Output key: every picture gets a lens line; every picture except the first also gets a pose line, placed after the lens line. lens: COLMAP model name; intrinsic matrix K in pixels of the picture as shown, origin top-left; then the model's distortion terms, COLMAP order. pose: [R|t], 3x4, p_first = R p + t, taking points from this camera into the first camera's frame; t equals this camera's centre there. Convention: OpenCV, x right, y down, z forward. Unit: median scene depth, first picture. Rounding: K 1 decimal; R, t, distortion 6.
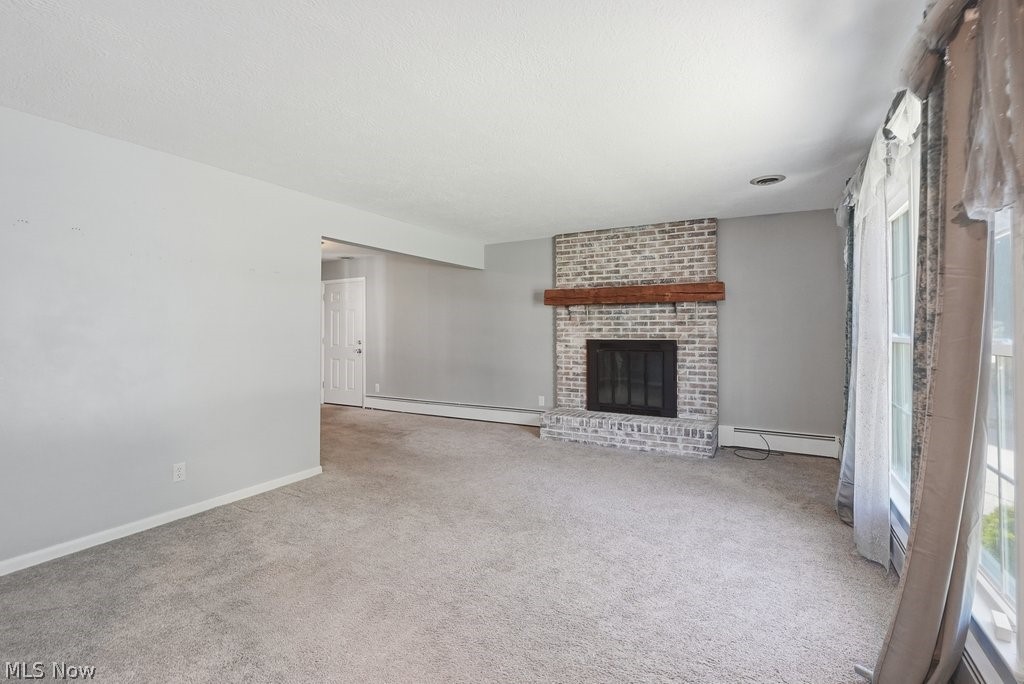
lens RADIAL K [[473.4, 0, 513.3], [0, 473.4, 324.4], [0, 0, 1]] dist [-0.008176, 0.002515]
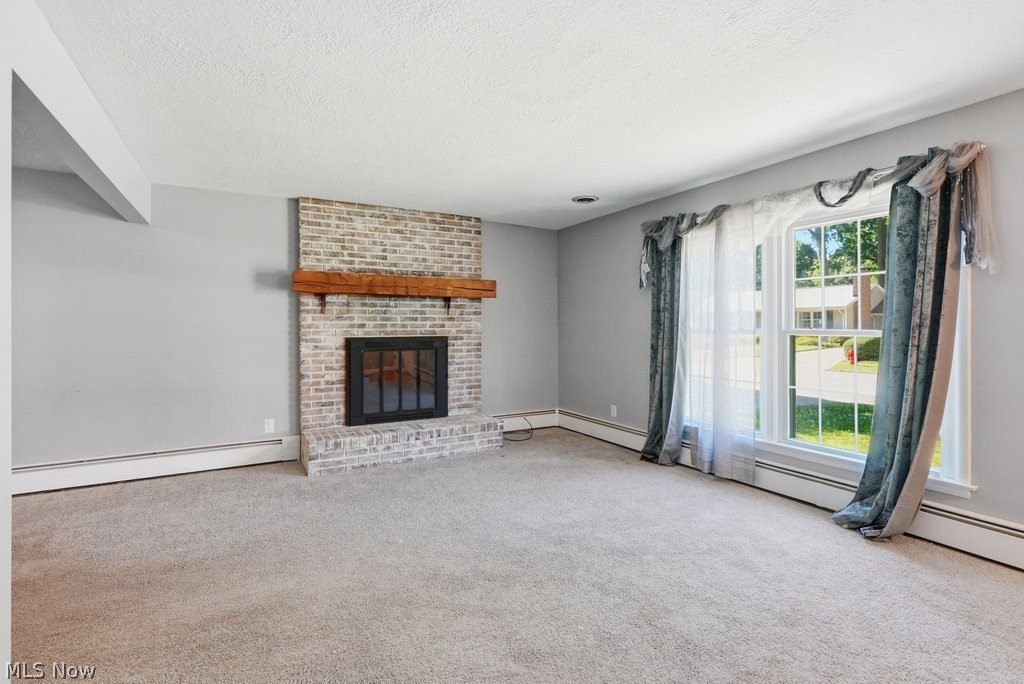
lens RADIAL K [[473.4, 0, 502.9], [0, 473.4, 327.1], [0, 0, 1]] dist [-0.008176, 0.002515]
pose [[0.530151, -0.000383, 0.847903, -0.396239], [-0.007185, 0.999962, 0.004944, 0.008532], [-0.847873, -0.008714, 0.530128, 0.369152]]
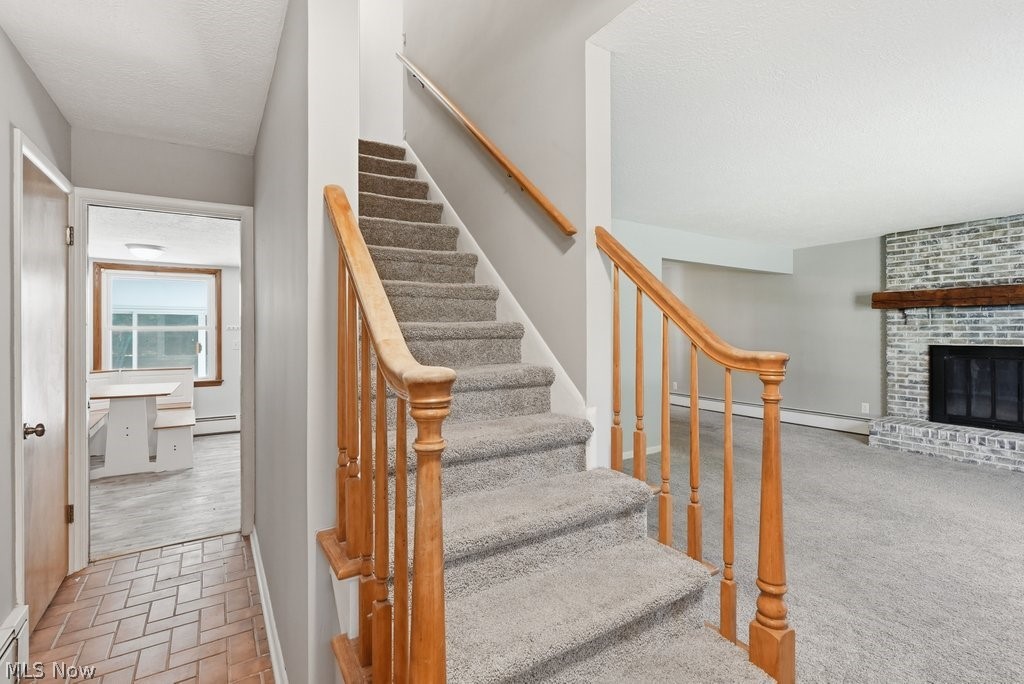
lens RADIAL K [[473.4, 0, 514.3], [0, 473.4, 332.6], [0, 0, 1]] dist [-0.008176, 0.002515]
pose [[0.876765, 0.001866, -0.480915, -0.117766], [0.004959, 0.999904, 0.012921, -0.008681], [0.480893, -0.013713, 0.876672, -0.203514]]
